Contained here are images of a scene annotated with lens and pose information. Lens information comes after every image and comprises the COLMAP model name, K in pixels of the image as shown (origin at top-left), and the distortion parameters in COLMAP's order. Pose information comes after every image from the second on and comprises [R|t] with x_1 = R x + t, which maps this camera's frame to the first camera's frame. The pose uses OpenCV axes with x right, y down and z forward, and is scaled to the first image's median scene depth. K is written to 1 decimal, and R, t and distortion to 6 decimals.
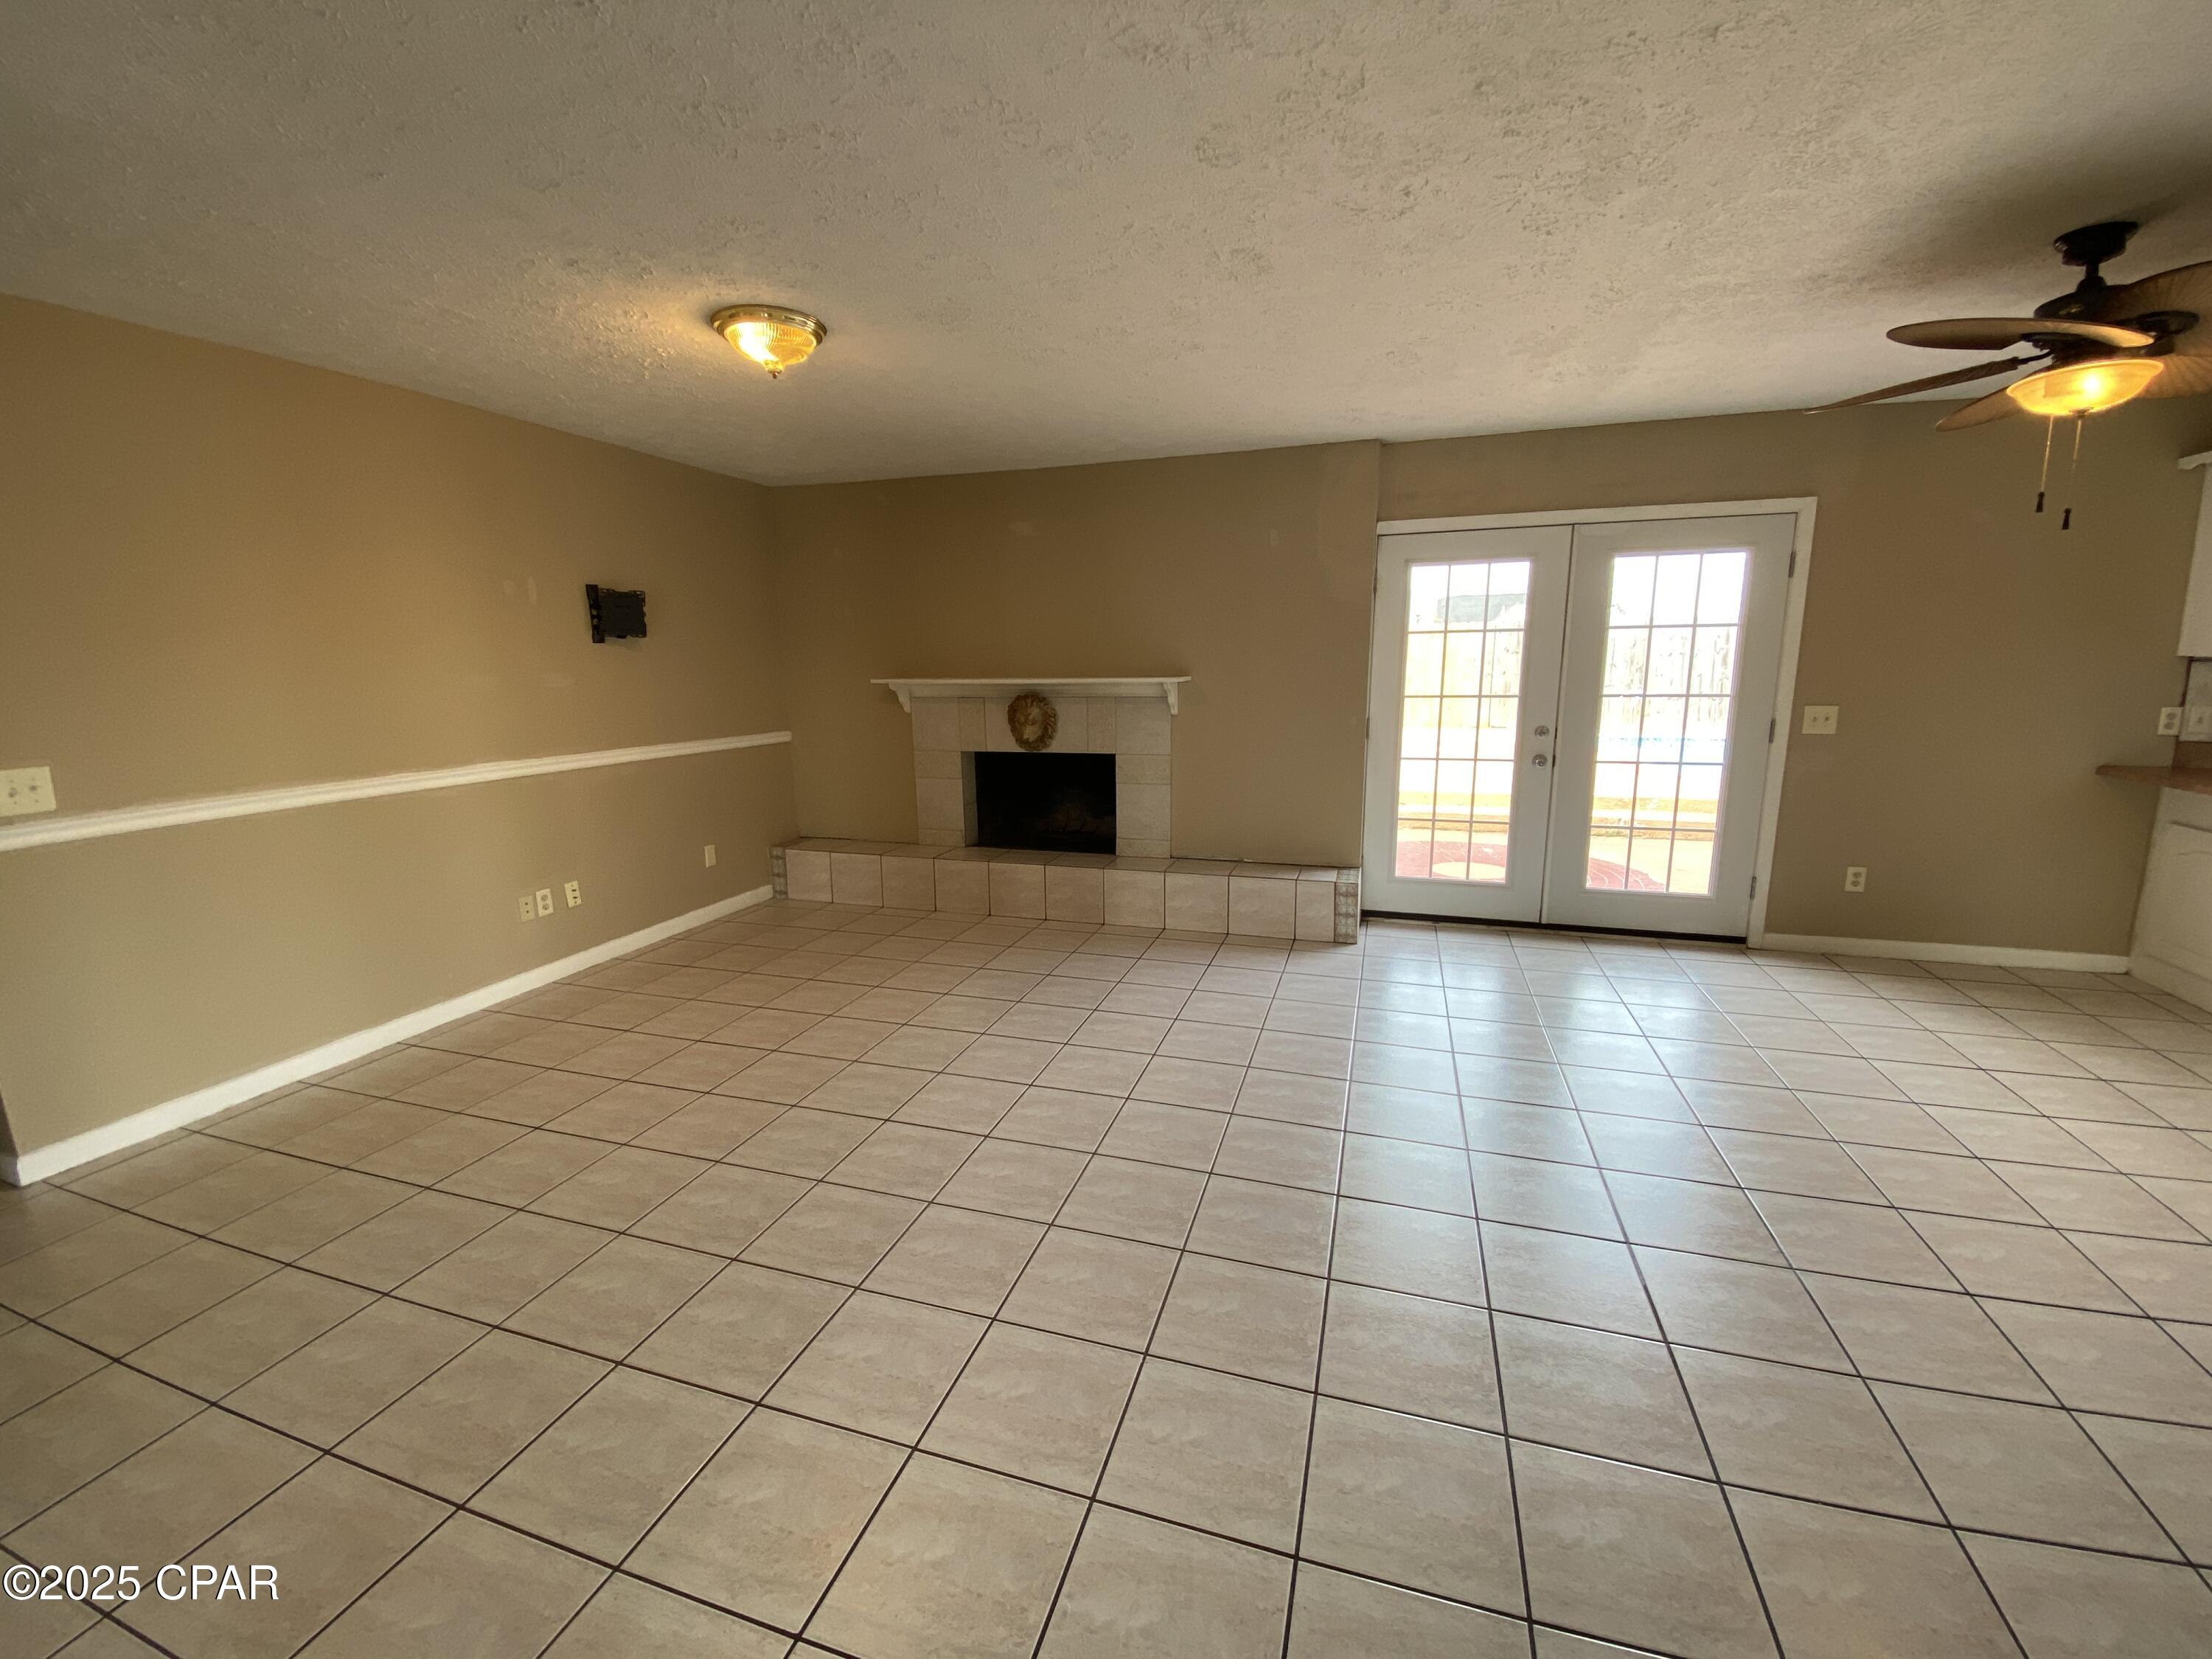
lens RADIAL K [[901.1, 0, 1123.9], [0, 901.1, 825.9], [0, 0, 1]] dist [0.009569, -0.011483]
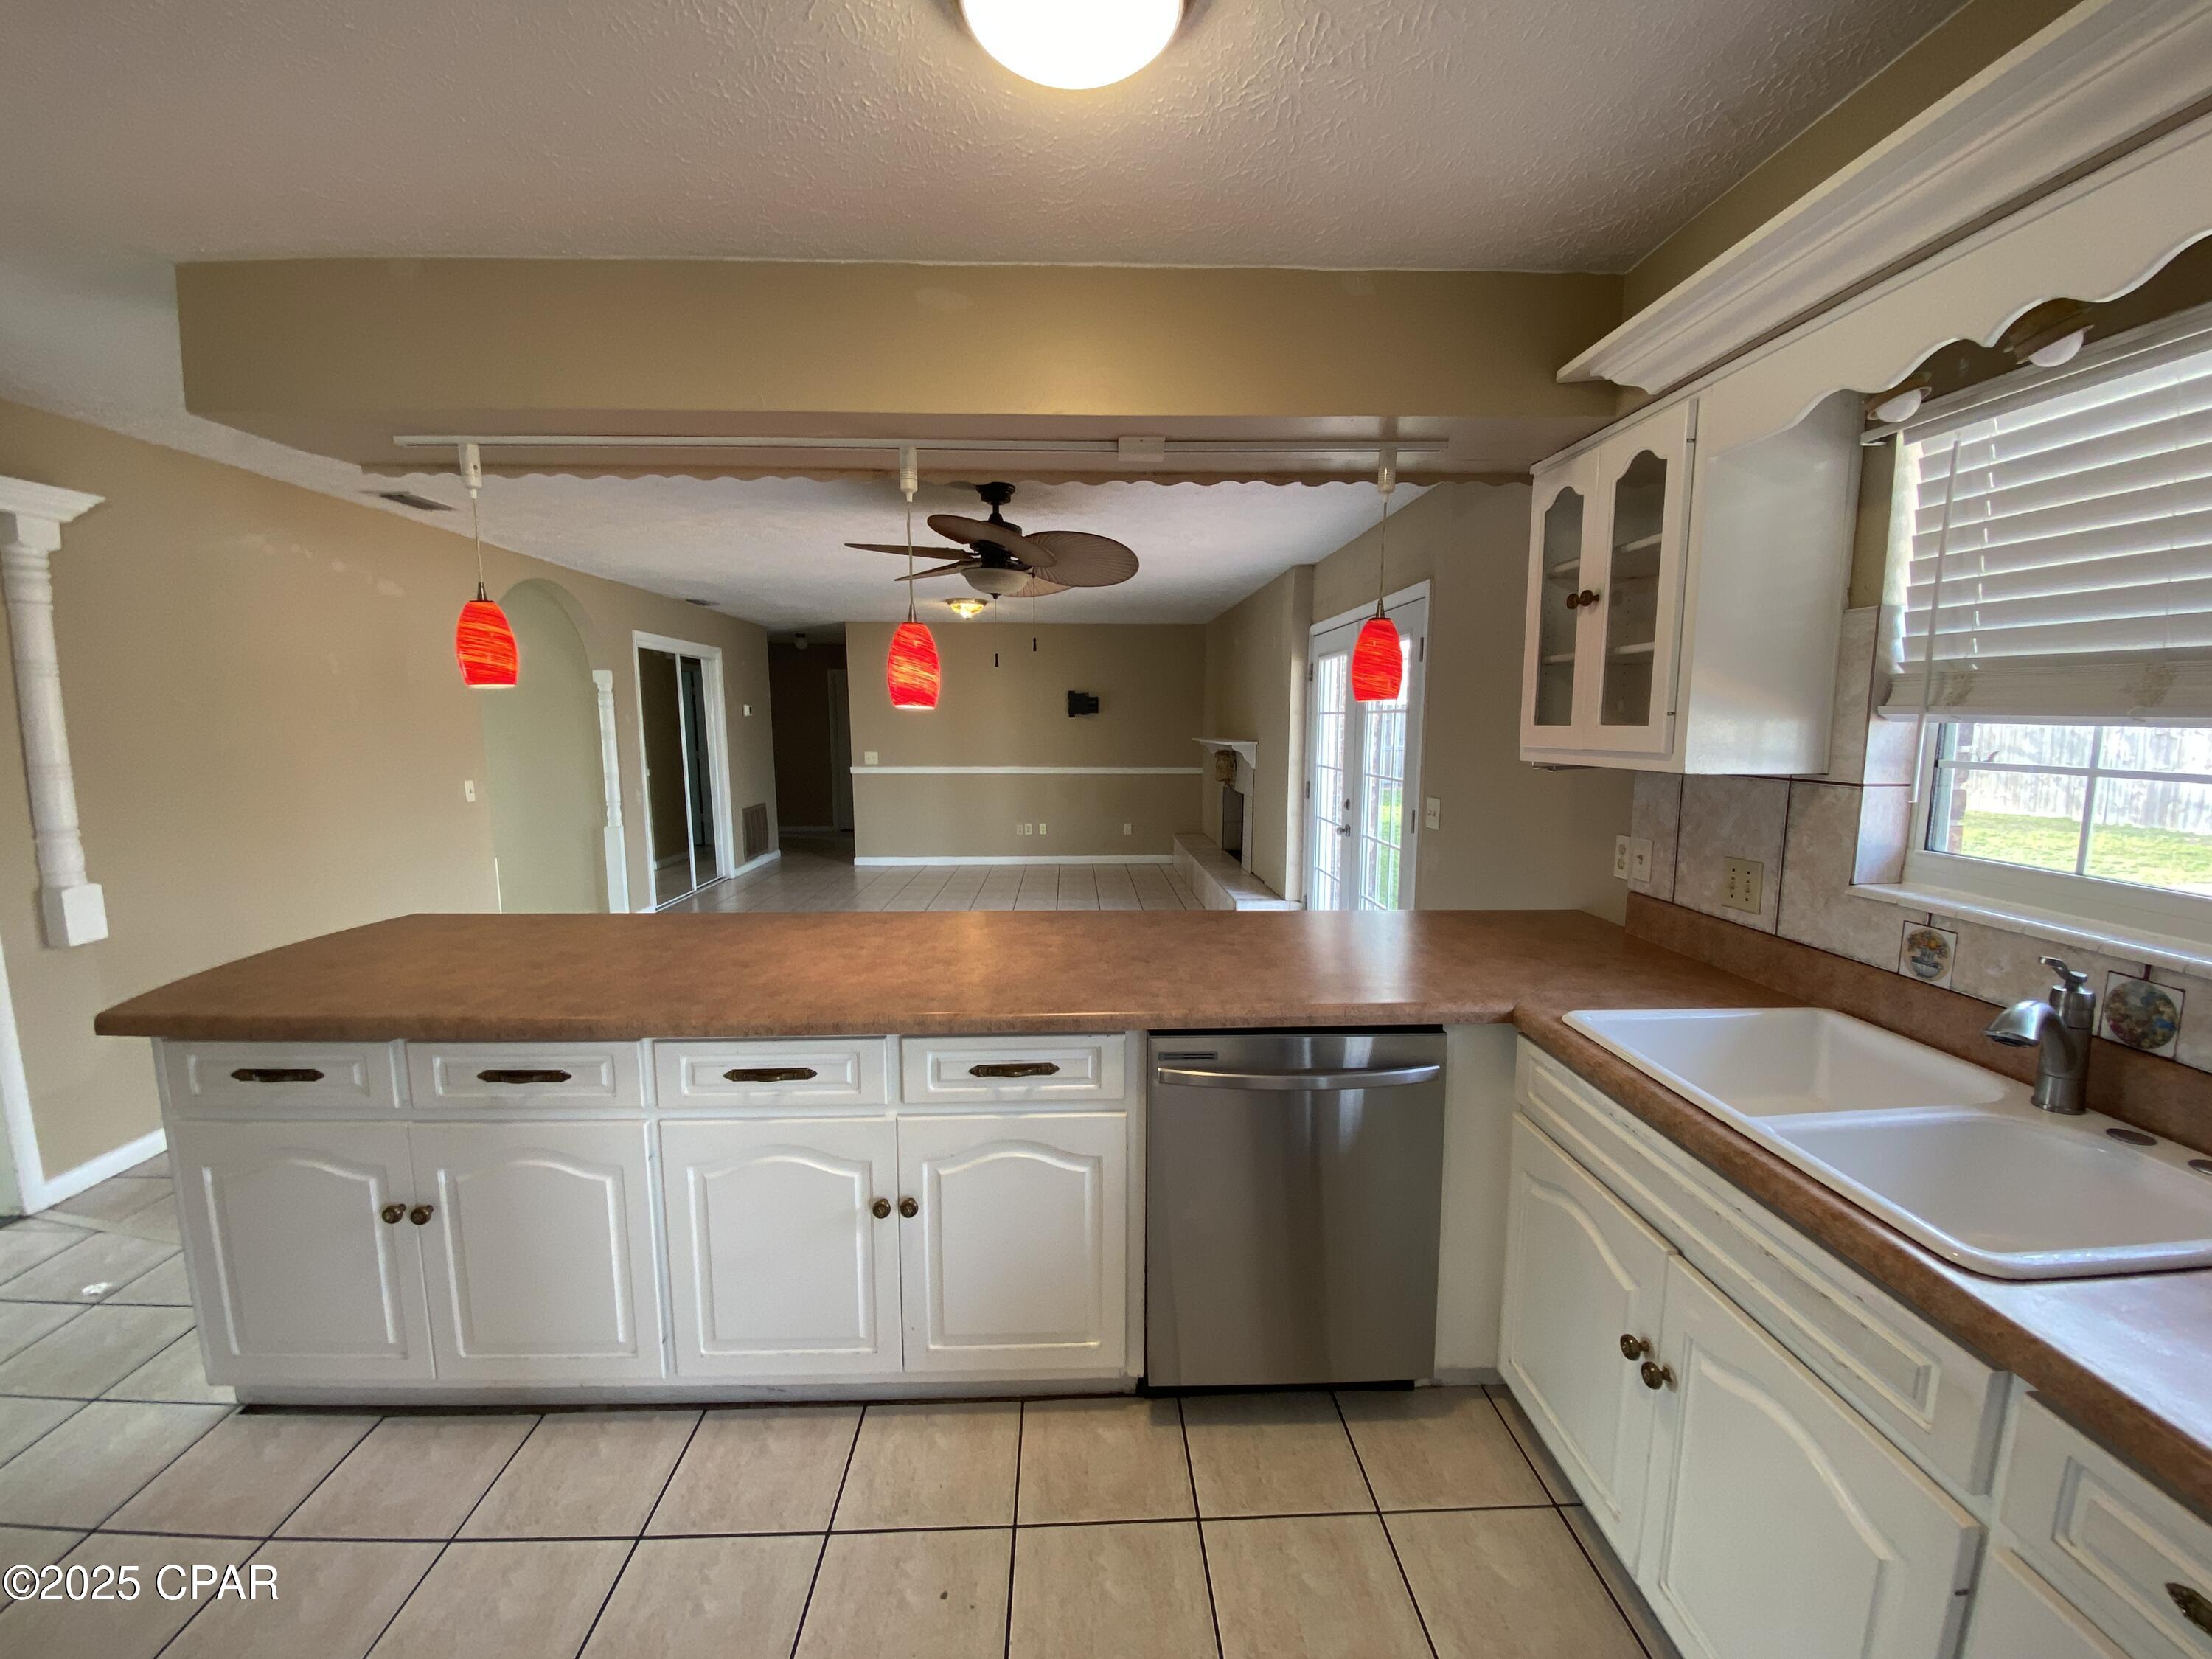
lens RADIAL K [[901.1, 0, 1096.0], [0, 901.1, 823.0], [0, 0, 1]] dist [0.009569, -0.011483]
pose [[0.325663, 0.120601, -0.937763, 1.437471], [-0.177455, 0.982002, 0.064665, -0.100644], [0.928683, 0.145352, 0.341203, 0.350241]]
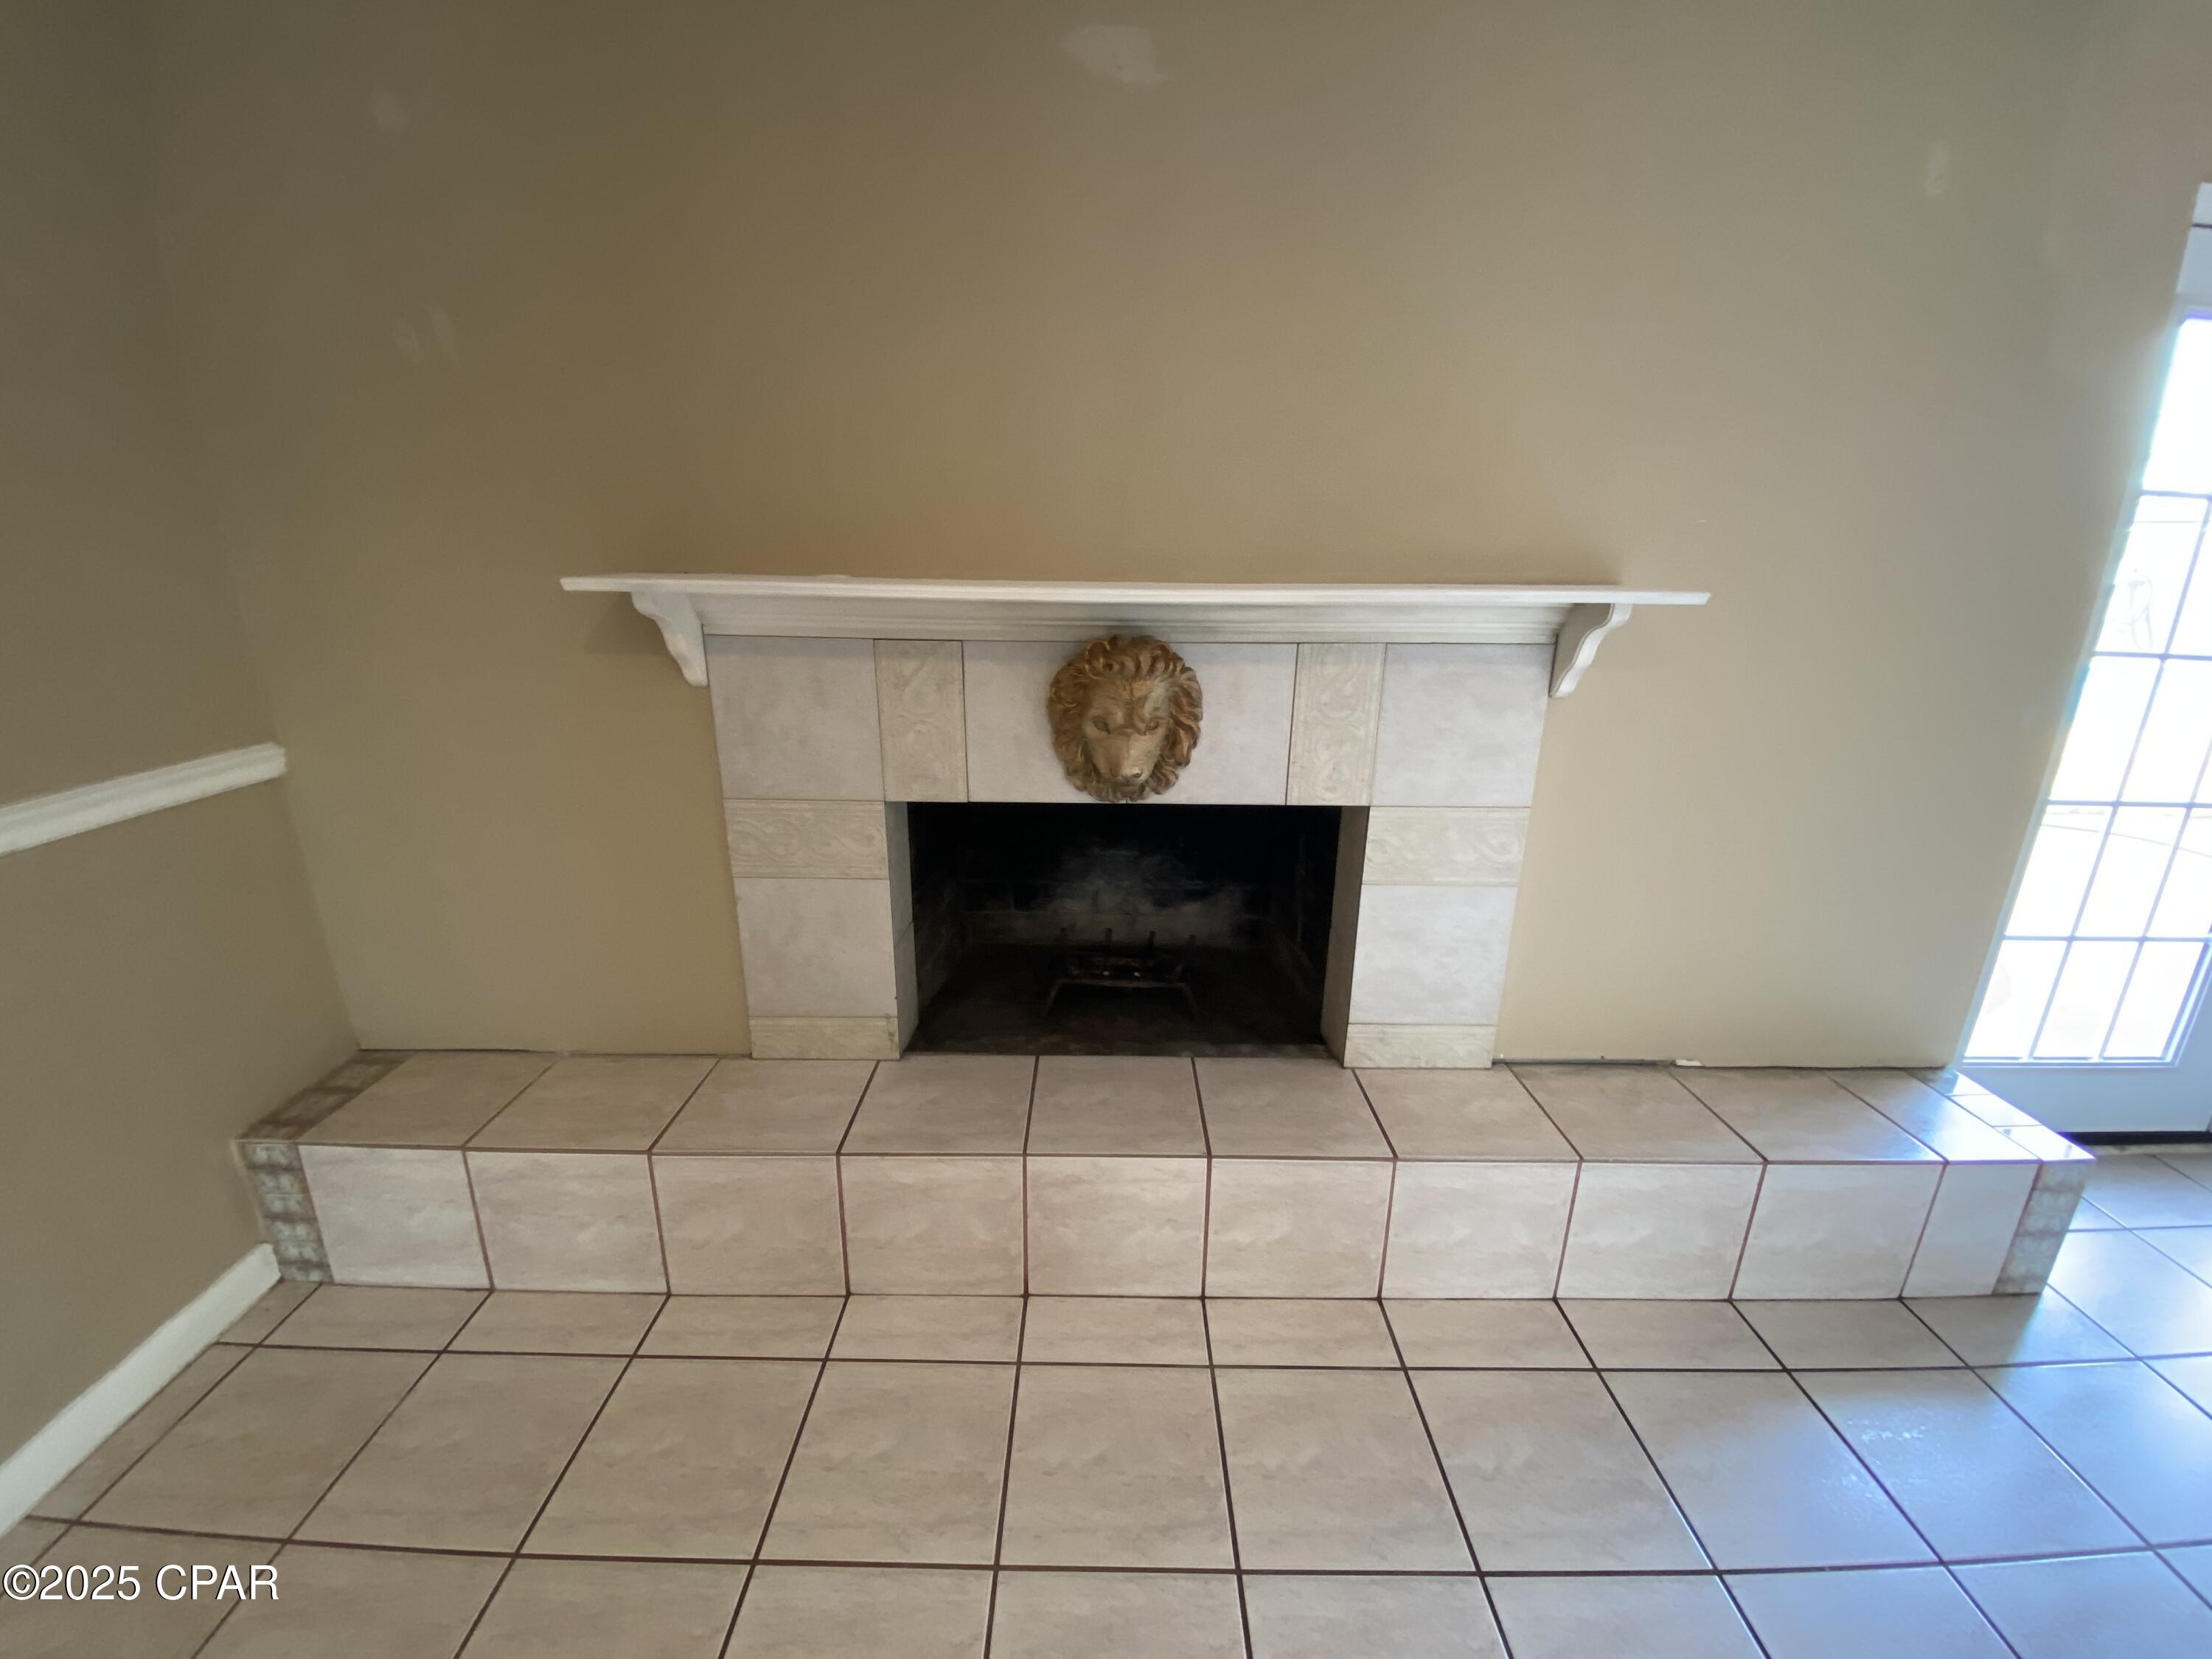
lens RADIAL K [[901.1, 0, 1087.7], [0, 901.1, 822.7], [0, 0, 1]] dist [0.009569, -0.011483]
pose [[0.959050, -0.059340, 0.276951, -0.245570], [0.029999, 0.993588, 0.109005, -0.133129], [-0.281644, -0.096233, 0.954681, 0.801806]]
